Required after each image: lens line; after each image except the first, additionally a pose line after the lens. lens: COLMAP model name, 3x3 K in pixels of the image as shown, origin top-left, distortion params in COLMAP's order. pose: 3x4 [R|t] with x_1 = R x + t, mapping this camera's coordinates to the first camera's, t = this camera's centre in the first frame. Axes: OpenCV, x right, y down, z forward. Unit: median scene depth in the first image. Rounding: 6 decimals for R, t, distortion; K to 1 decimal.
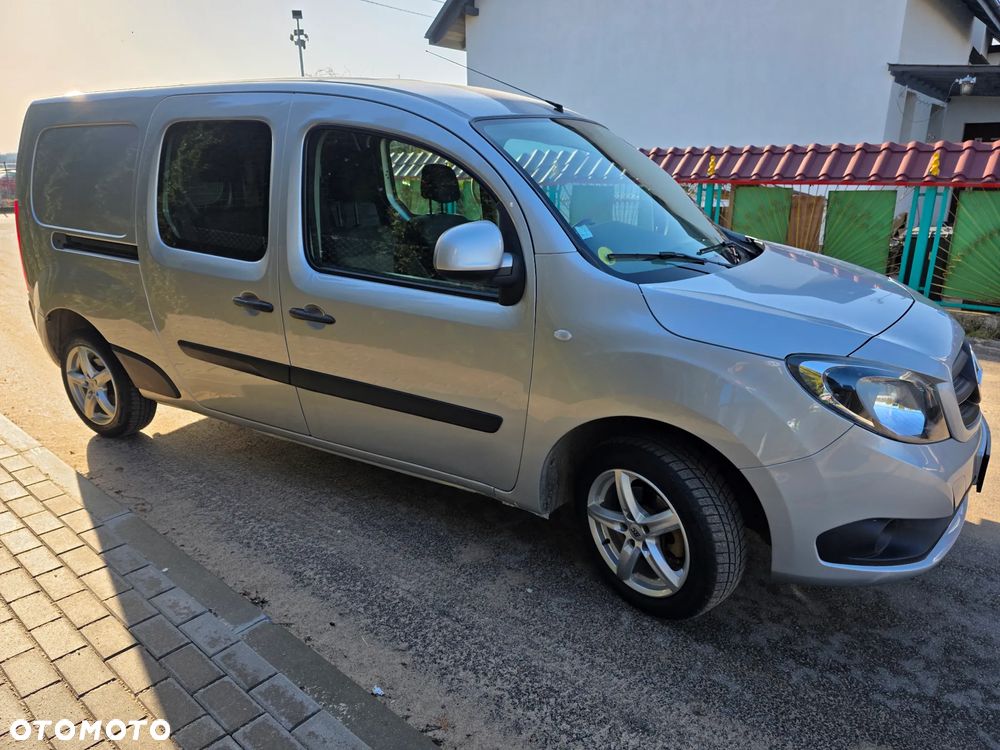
lens RADIAL K [[669.0, 0, 500.6], [0, 669.0, 373.1], [0, 0, 1]] dist [0.053128, -0.050229]
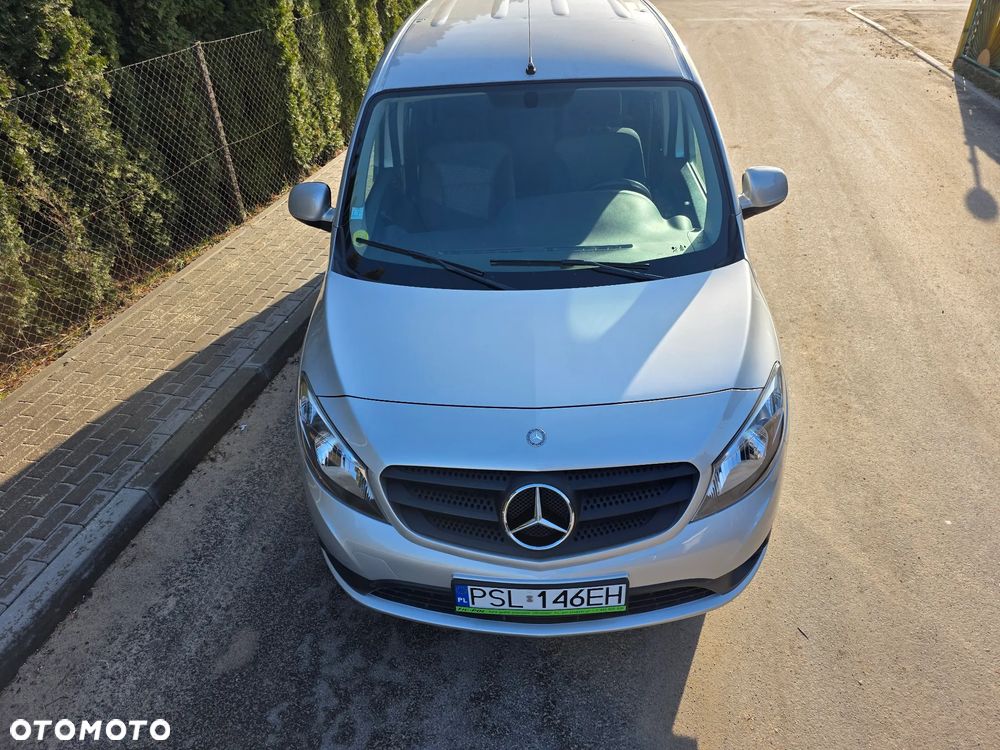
lens RADIAL K [[669.0, 0, 502.7], [0, 669.0, 358.5], [0, 0, 1]] dist [0.053128, -0.050229]
pose [[0.481386, 0.466673, -0.741946, 1.298800], [-0.220001, 0.883712, 0.413101, -0.548211], [0.848450, -0.035632, 0.528075, 0.587060]]
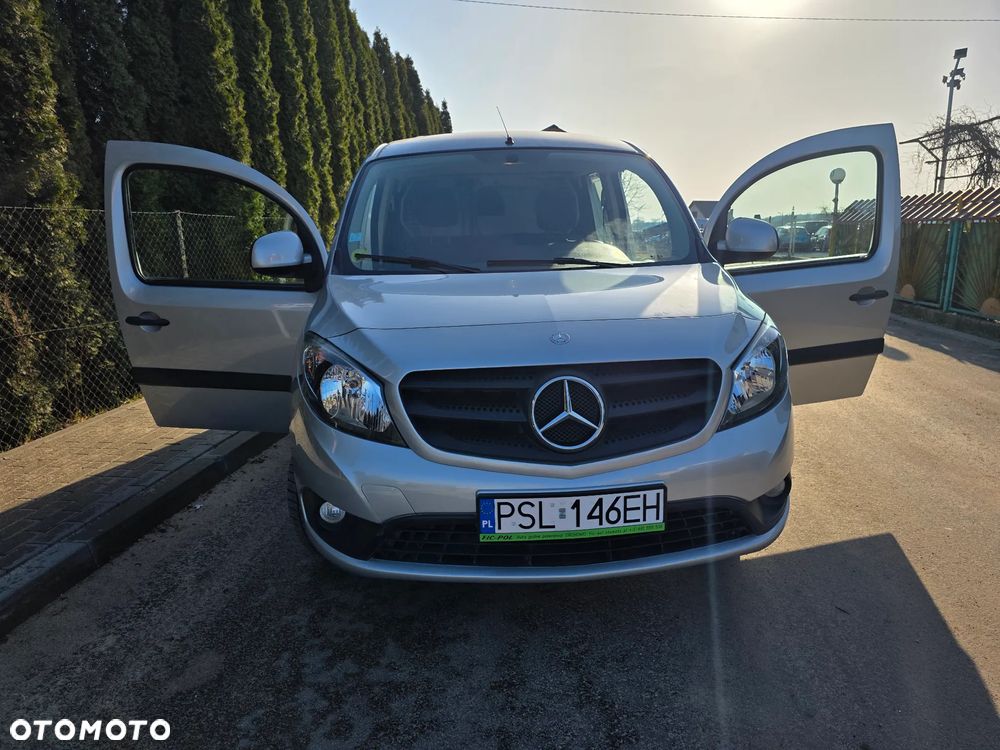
lens RADIAL K [[669.0, 0, 504.5], [0, 669.0, 378.2], [0, 0, 1]] dist [0.053128, -0.050229]
pose [[0.576636, 0.165348, -0.800094, 1.388862], [-0.219684, 0.974619, 0.043087, -0.065613], [0.786911, 0.150923, 0.598325, 0.508001]]
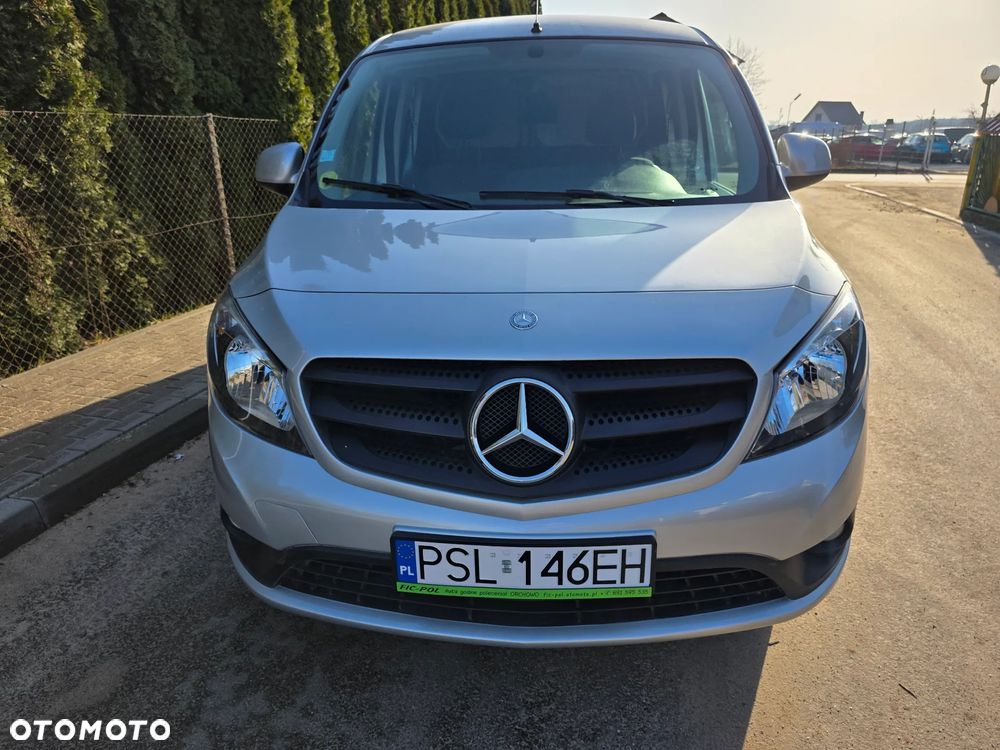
lens RADIAL K [[669.0, 0, 504.6], [0, 669.0, 381.3], [0, 0, 1]] dist [0.053128, -0.050229]
pose [[0.457182, 0.303147, -0.836114, 1.245952], [-0.251617, 0.945795, 0.205331, -0.166194], [0.853038, 0.116507, 0.508678, 0.762259]]
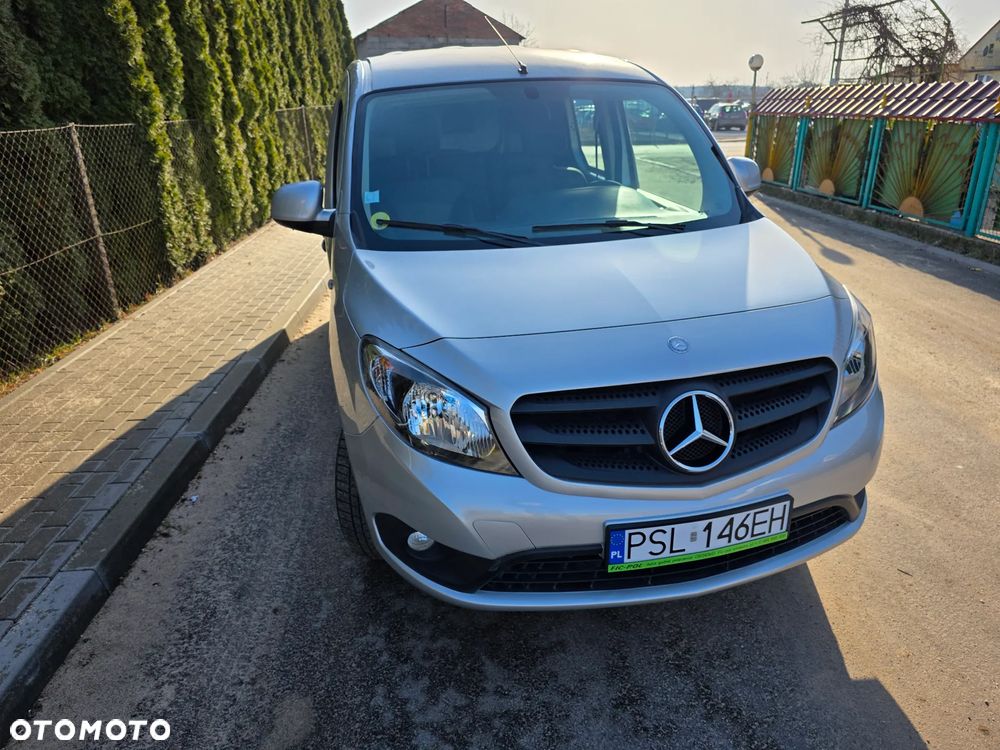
lens RADIAL K [[669.0, 0, 500.7], [0, 669.0, 368.0], [0, 0, 1]] dist [0.053128, -0.050229]
pose [[0.699083, 0.249593, -0.670064, 1.108856], [-0.187352, 0.968299, 0.165217, -0.162937], [0.690059, 0.010037, 0.723683, 0.356041]]
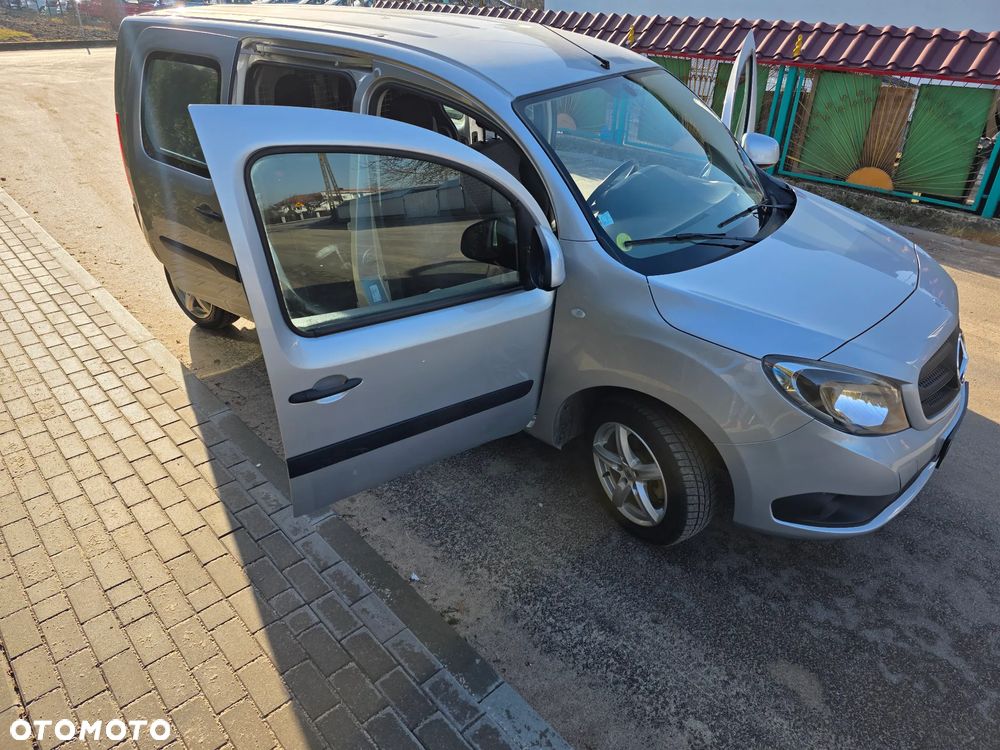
lens RADIAL K [[669.0, 0, 488.2], [0, 669.0, 361.8], [0, 0, 1]] dist [0.053128, -0.050229]
pose [[0.991805, 0.070365, -0.106636, 0.067134], [-0.046001, 0.975362, 0.215761, -0.215826], [0.119191, -0.209088, 0.970606, -0.164150]]
